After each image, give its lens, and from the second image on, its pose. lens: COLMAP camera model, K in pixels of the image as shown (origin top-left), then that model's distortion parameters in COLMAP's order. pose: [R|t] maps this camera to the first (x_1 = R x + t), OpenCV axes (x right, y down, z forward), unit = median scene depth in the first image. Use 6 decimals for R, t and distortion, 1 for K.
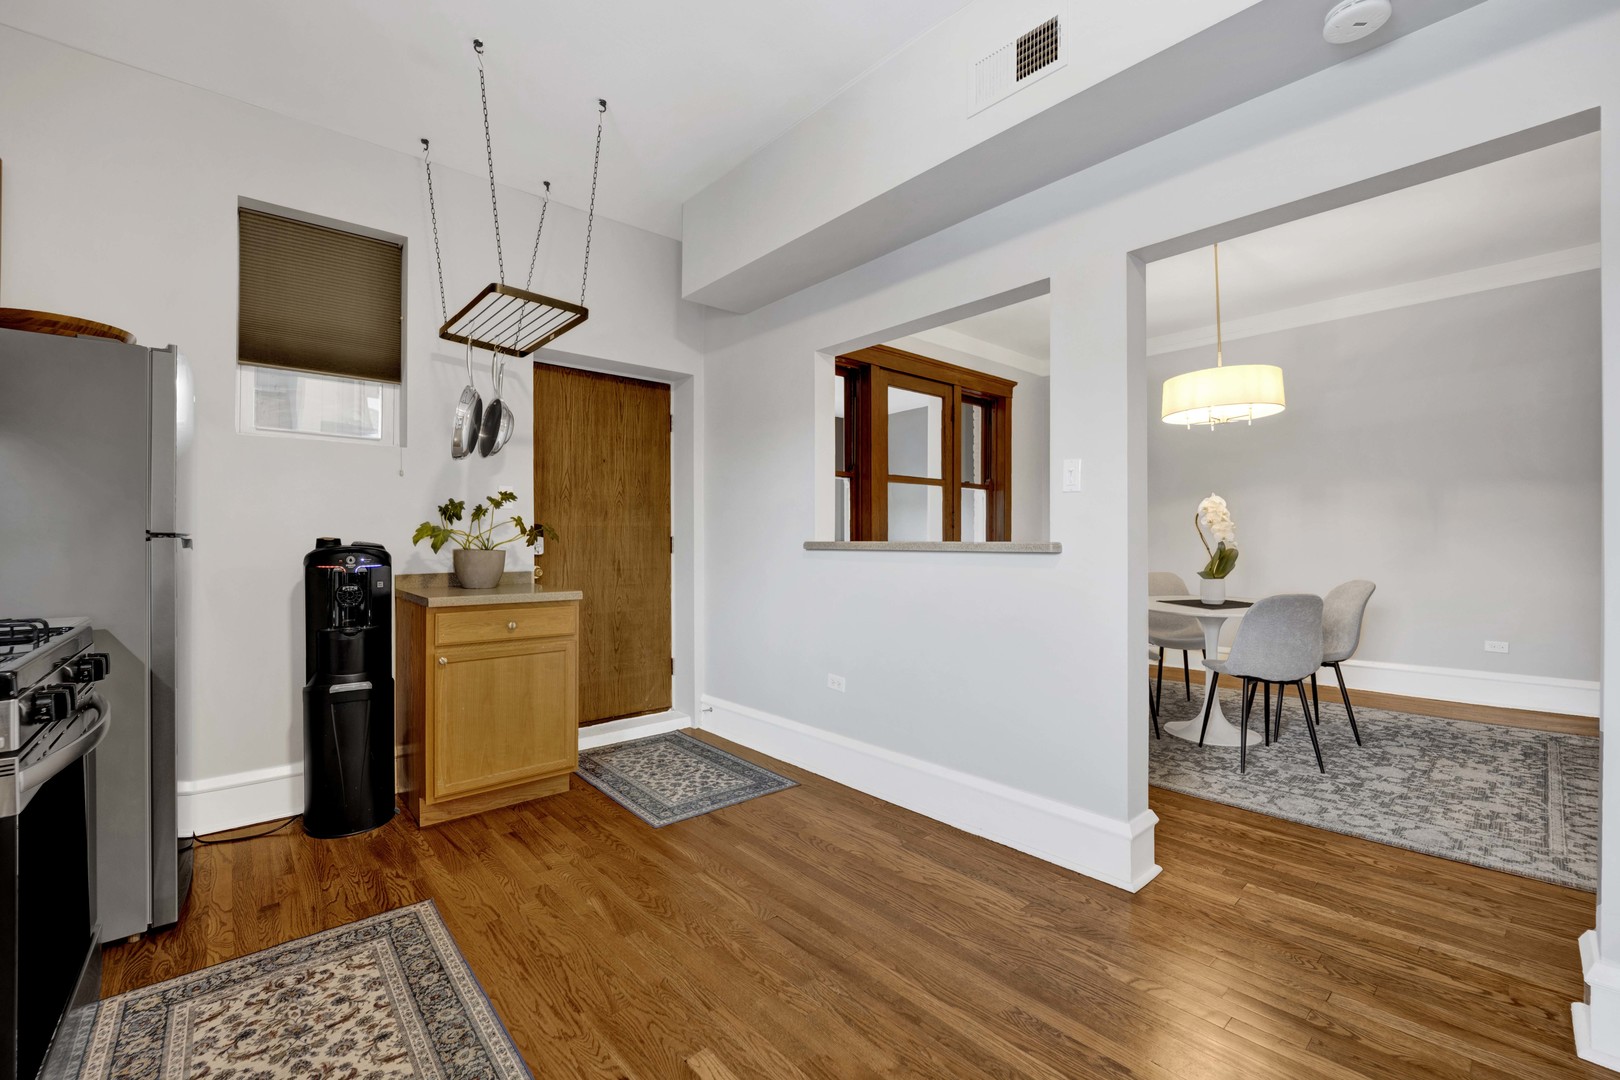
lens RADIAL K [[673.5, 0, 812.5], [0, 673.5, 536.5], [0, 0, 1]] dist [-0.021319, 0.000045]
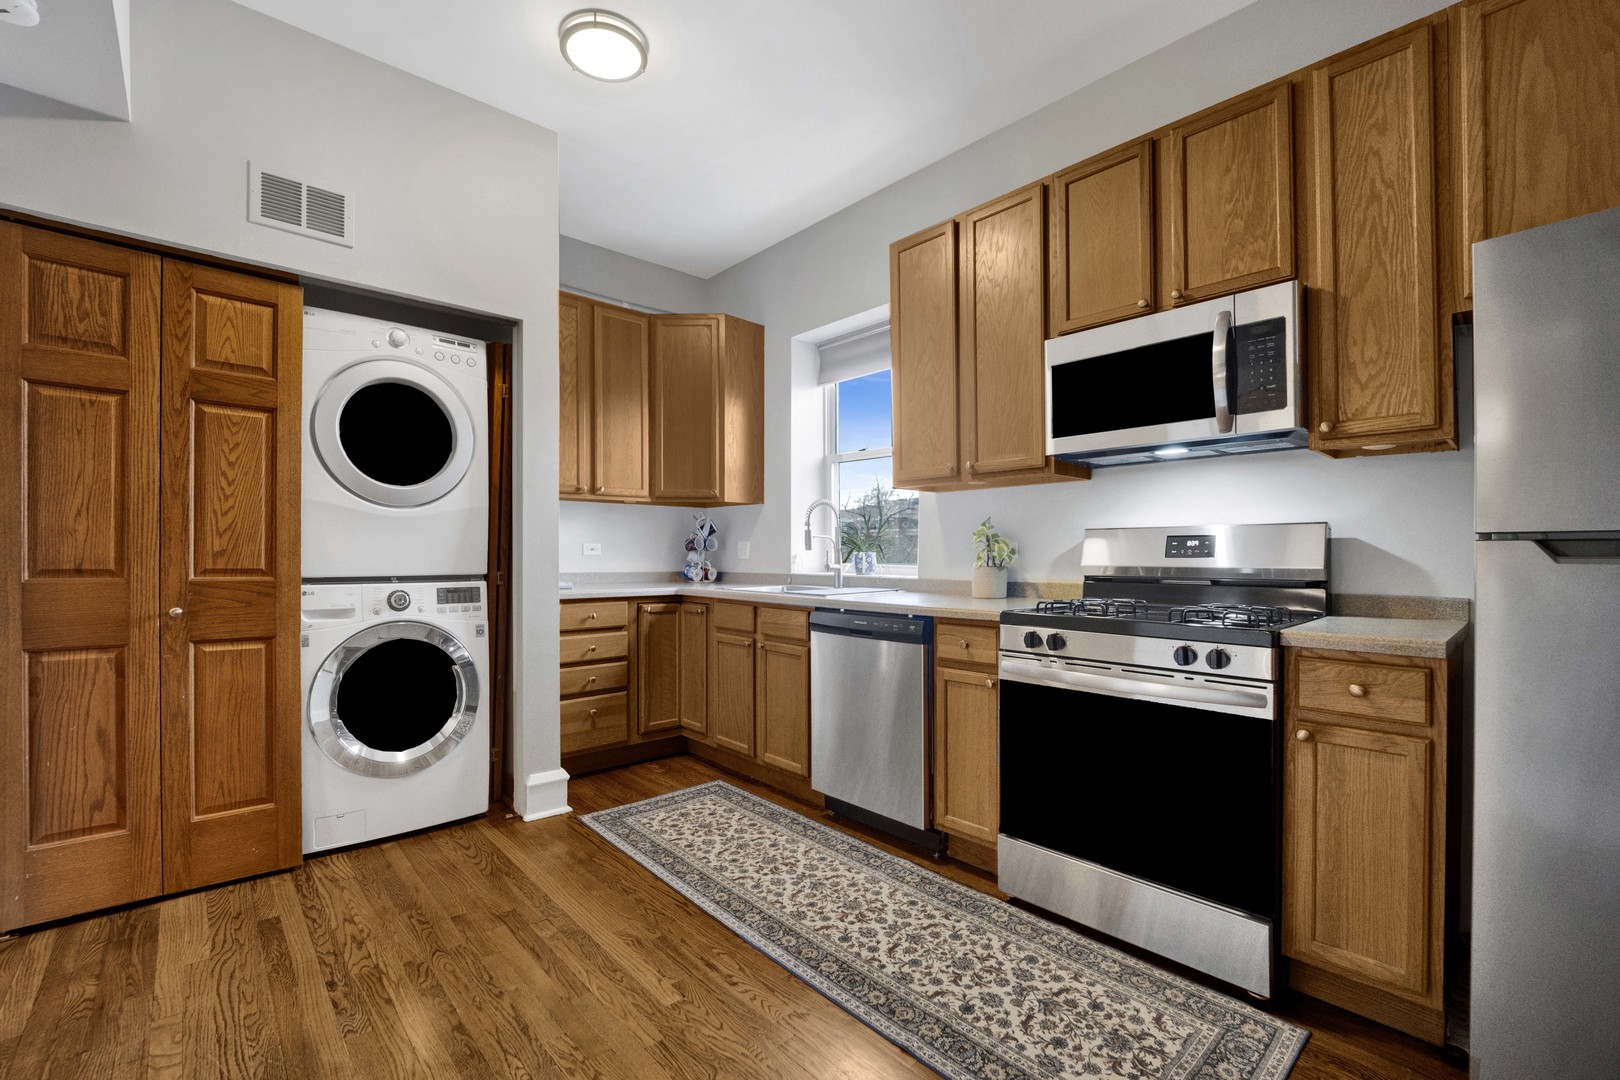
lens RADIAL K [[714.5, 0, 806.9], [0, 714.5, 556.8], [0, 0, 1]] dist [-0.021475, -0.000130]
pose [[-0.999968, 0.003232, -0.007306, -0.194287], [0.003273, 0.999979, -0.005560, 0.012687], [0.007288, -0.005584, -0.999958, 1.091750]]
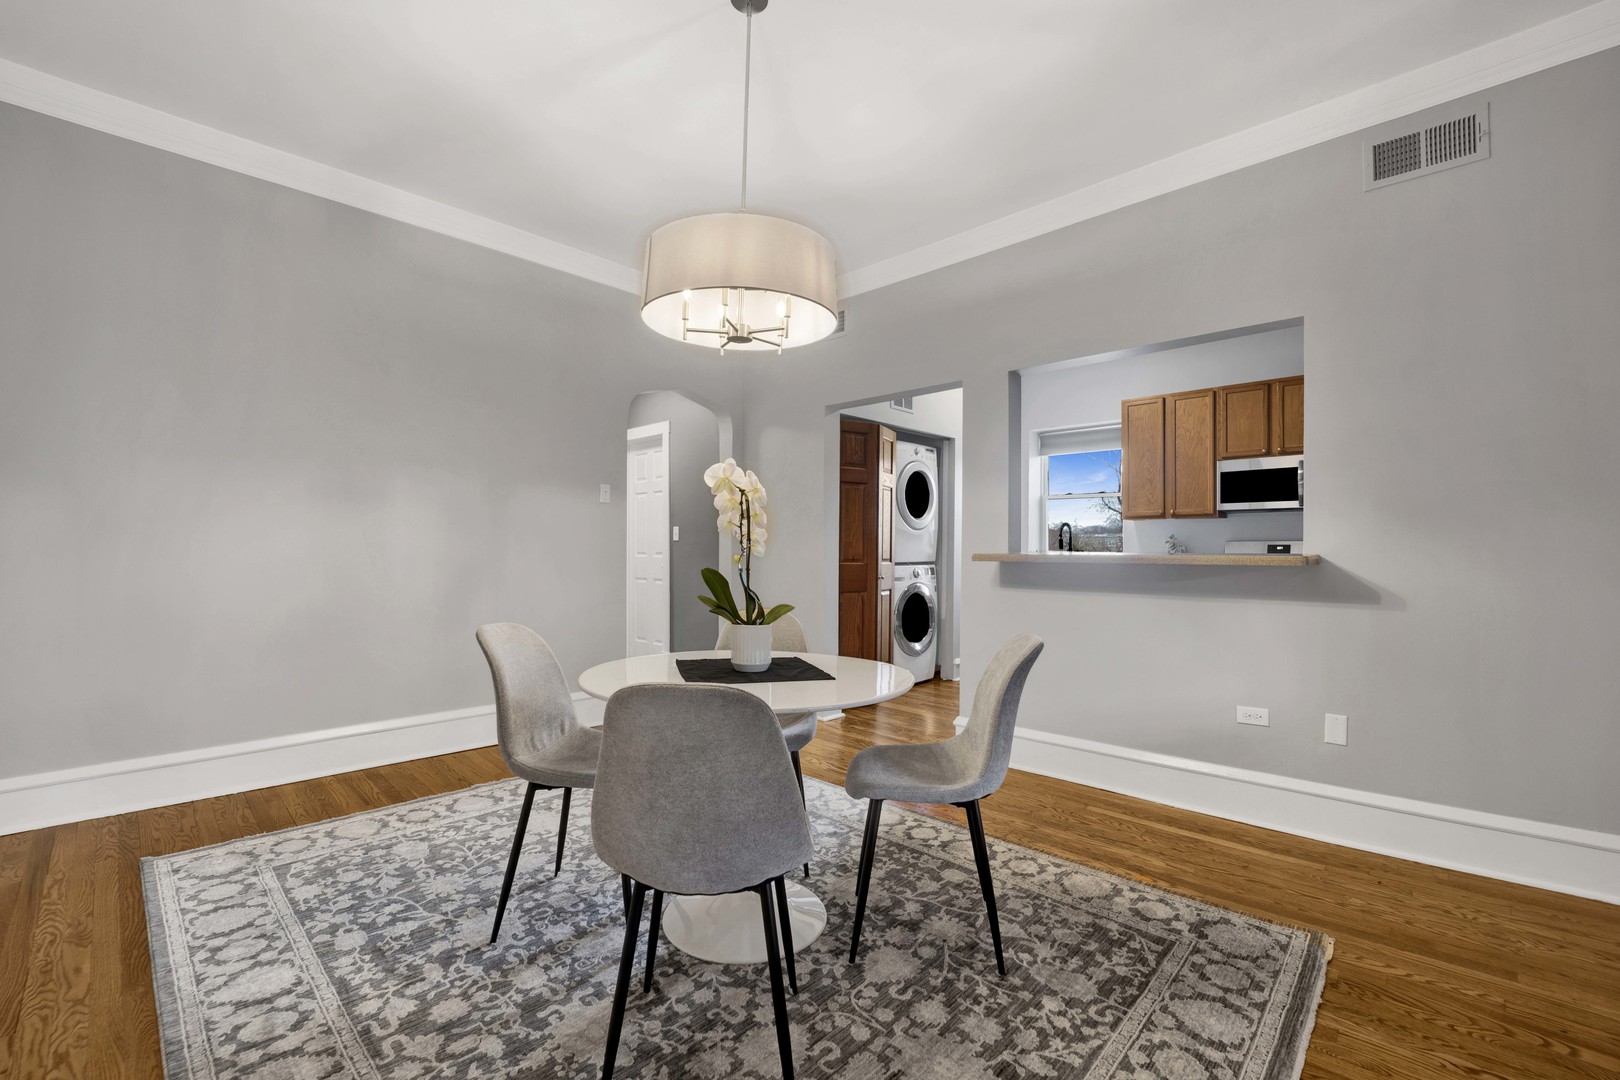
lens RADIAL K [[667.1, 0, 812.6], [0, 667.1, 561.8], [0, 0, 1]] dist [-0.022928, 0.000022]
pose [[-0.997292, 0.004652, -0.073396, 0.748300], [0.003429, 0.999853, 0.016777, -0.003030], [0.073463, 0.016480, -0.997162, 1.979973]]
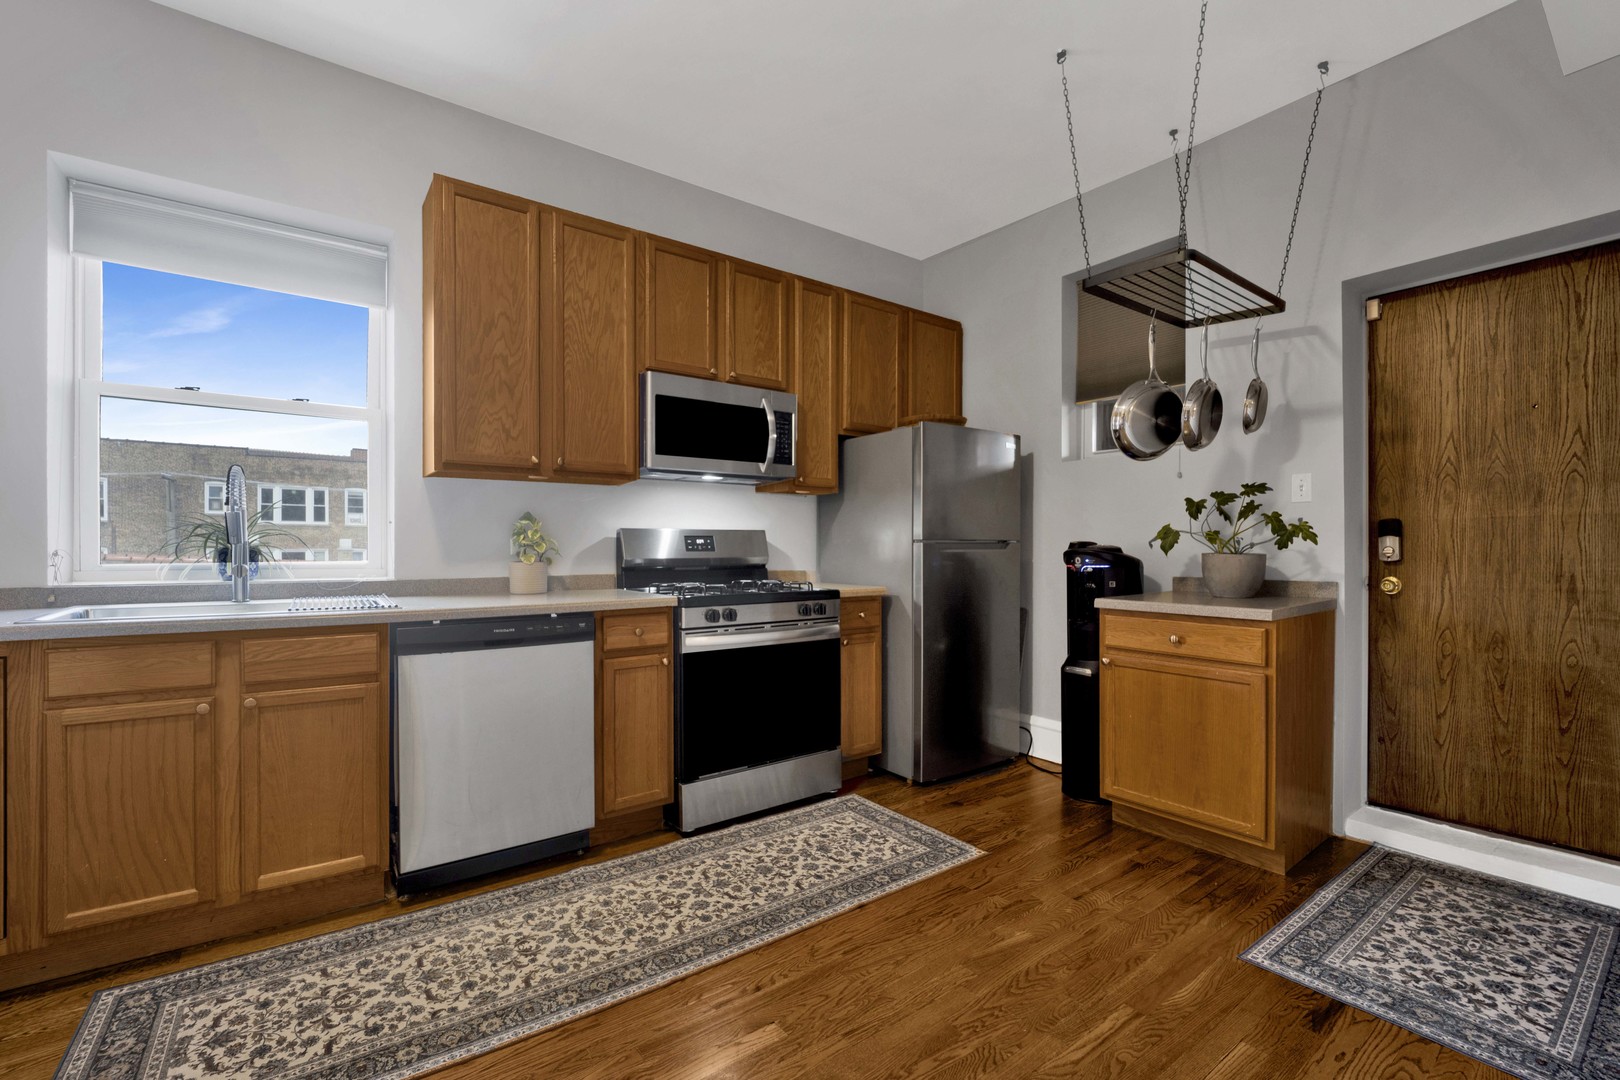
lens RADIAL K [[665.8, 0, 813.2], [0, 665.8, 544.7], [0, 0, 1]] dist [-0.026207, -0.000034]
pose [[-0.078909, -0.000523, -0.996882, 0.427384], [0.012668, 0.999919, -0.001527, 0.003875], [0.996801, -0.012749, -0.078896, 0.563362]]
